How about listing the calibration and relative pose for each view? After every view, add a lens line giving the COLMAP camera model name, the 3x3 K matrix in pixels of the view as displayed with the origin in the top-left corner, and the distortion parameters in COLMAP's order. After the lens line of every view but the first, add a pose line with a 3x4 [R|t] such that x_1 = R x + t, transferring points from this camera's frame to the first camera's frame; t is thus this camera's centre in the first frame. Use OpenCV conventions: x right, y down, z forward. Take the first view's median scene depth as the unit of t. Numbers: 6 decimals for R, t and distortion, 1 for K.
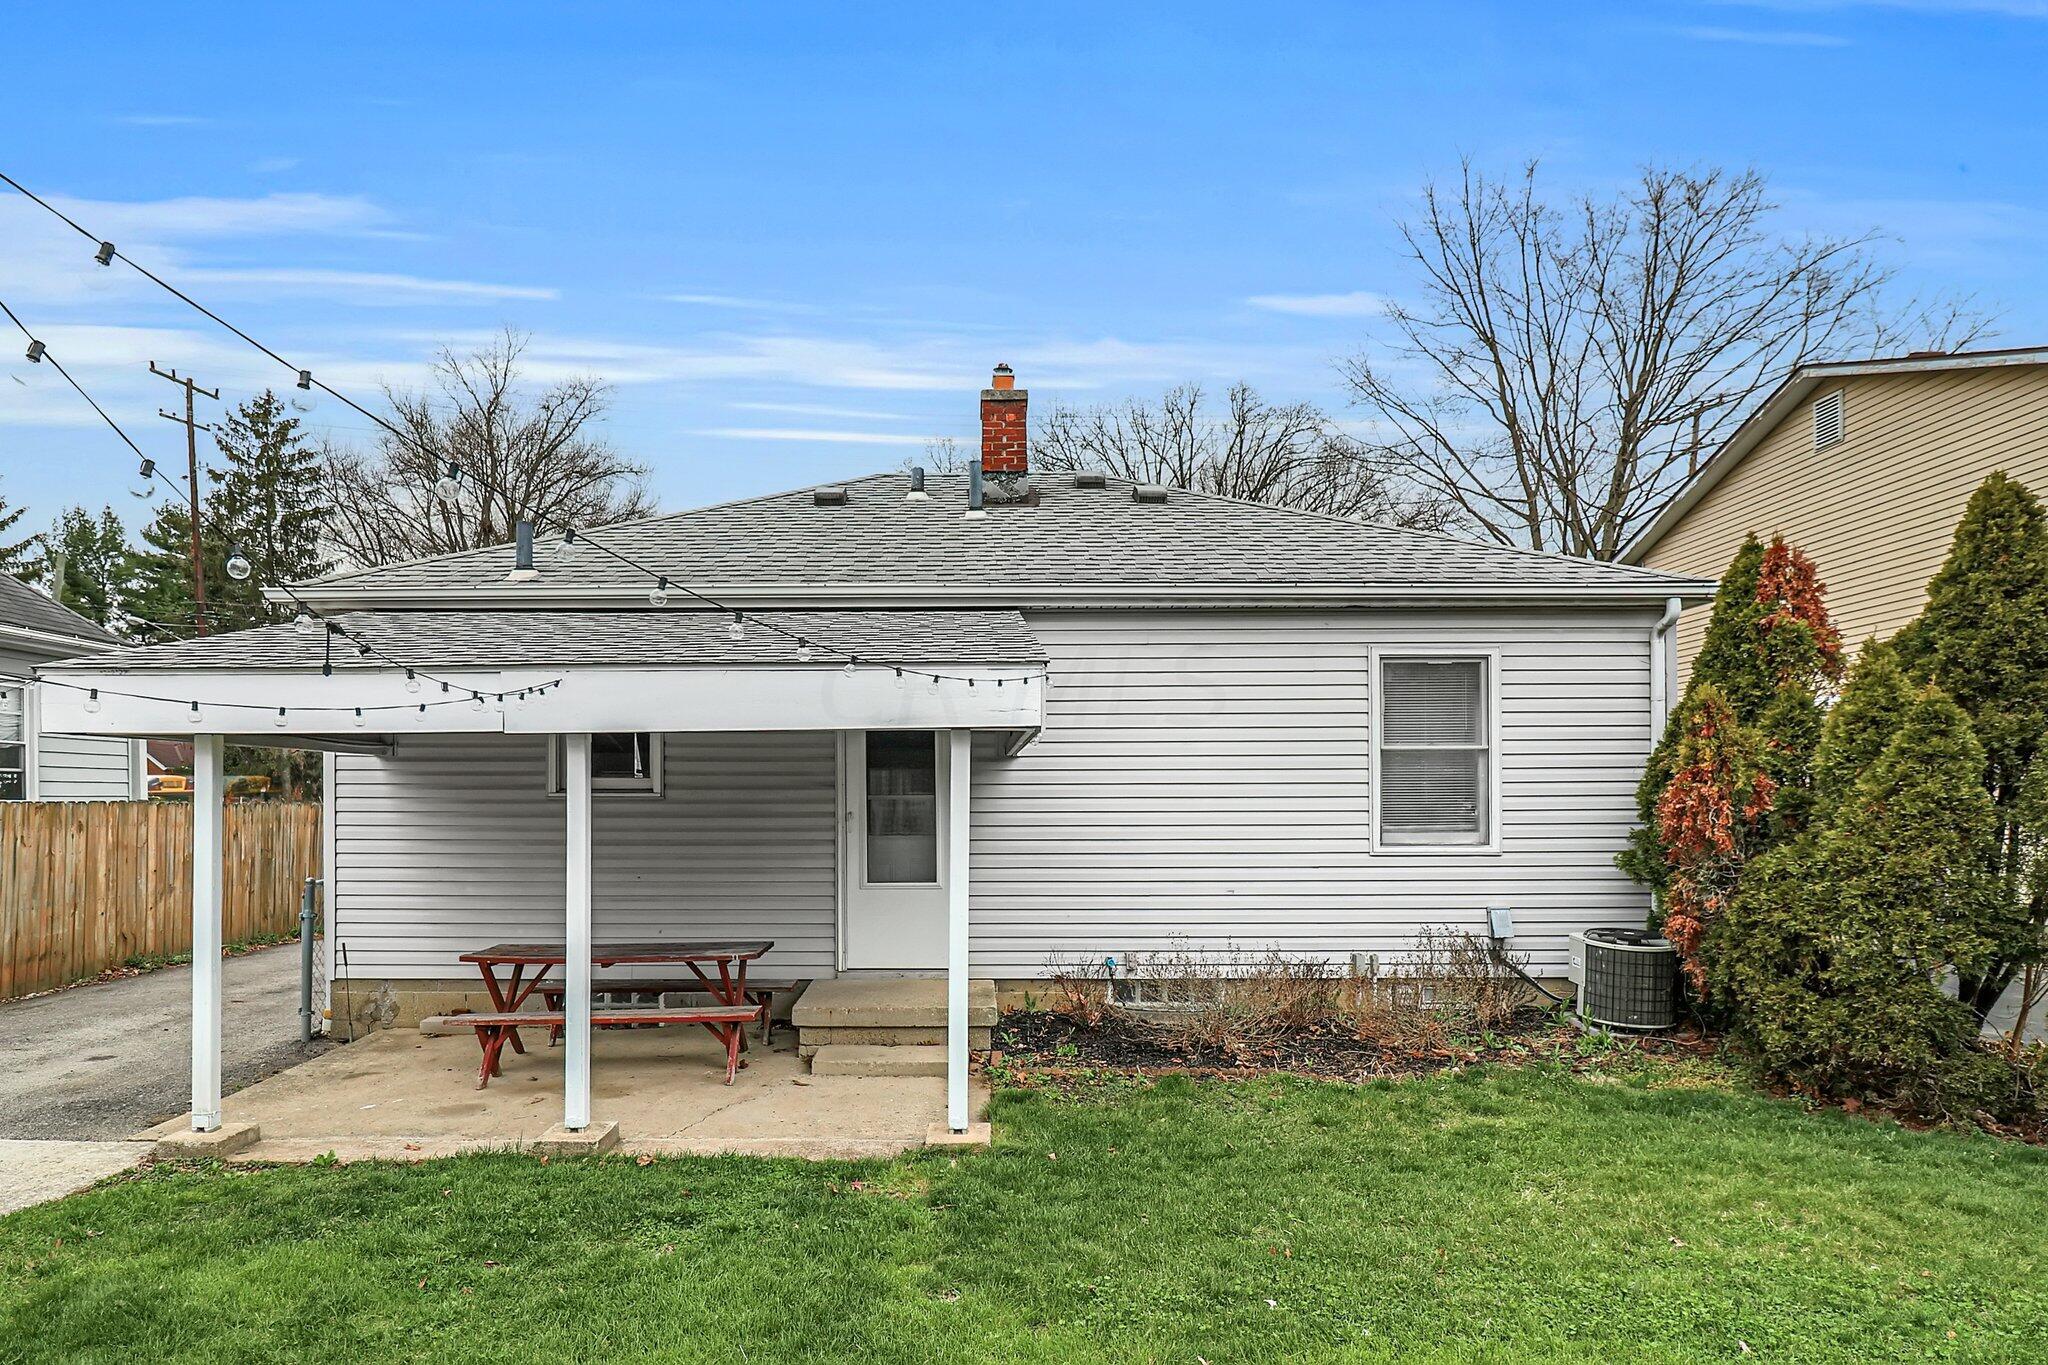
lens RADIAL K [[1146.3, 0, 1017.0], [0, 1146.3, 803.1], [0, 0, 1]] dist [-0.012355, -0.000144]
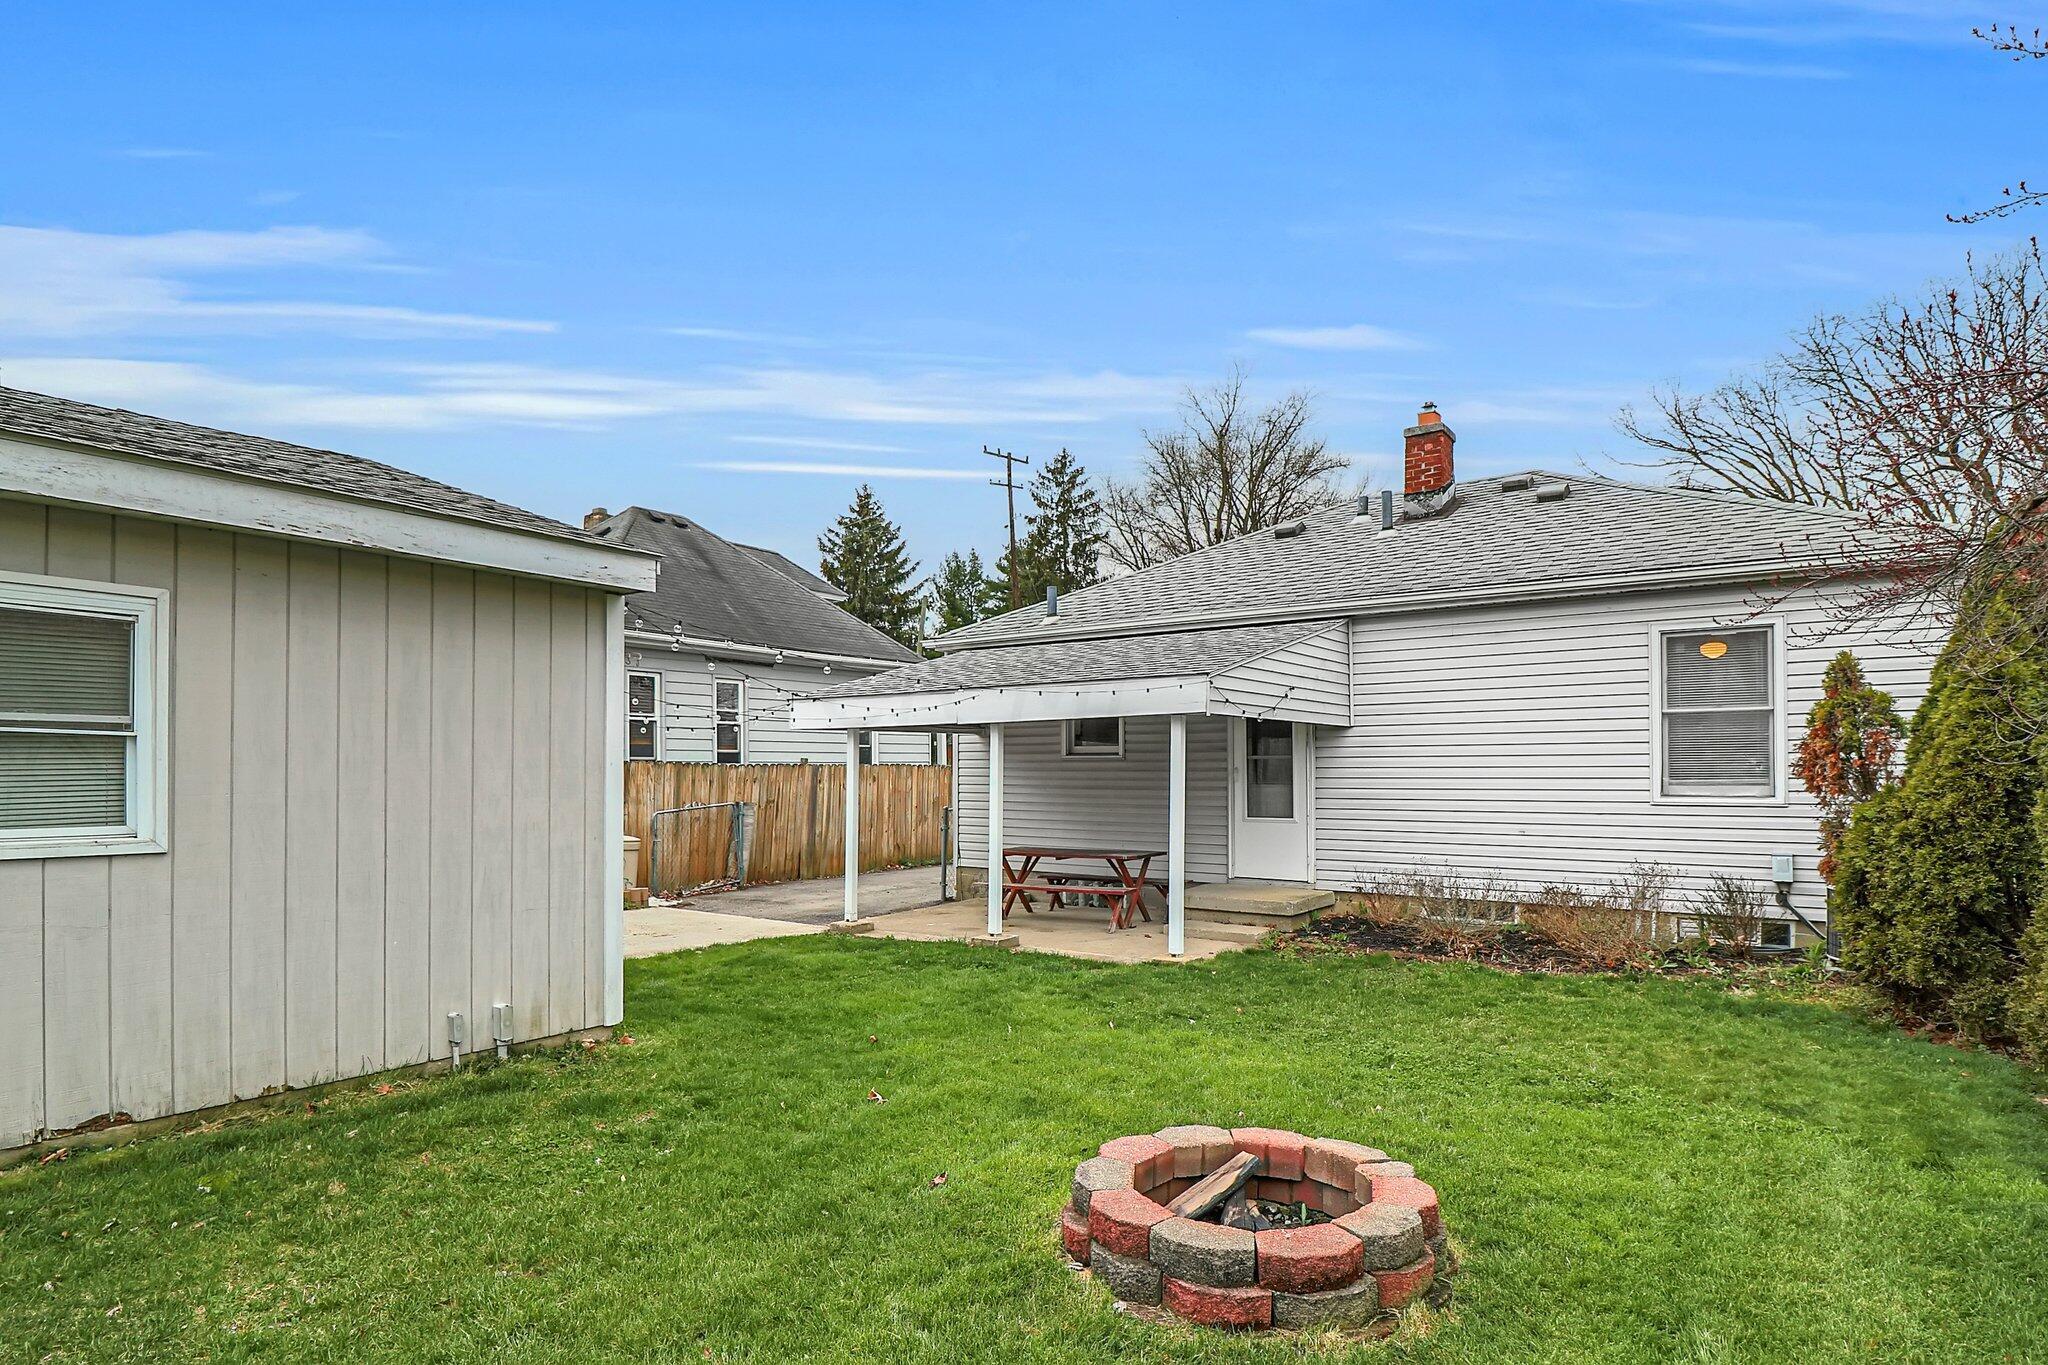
lens RADIAL K [[1050.2, 0, 1023.4], [0, 1050.2, 756.9], [0, 0, 1]] dist [-0.002441, -0.000262]
pose [[0.813810, -0.006977, -0.581090, 0.403433], [0.001876, 0.999954, -0.009380, 0.006069], [0.581129, 0.006543, 0.813785, -0.226438]]
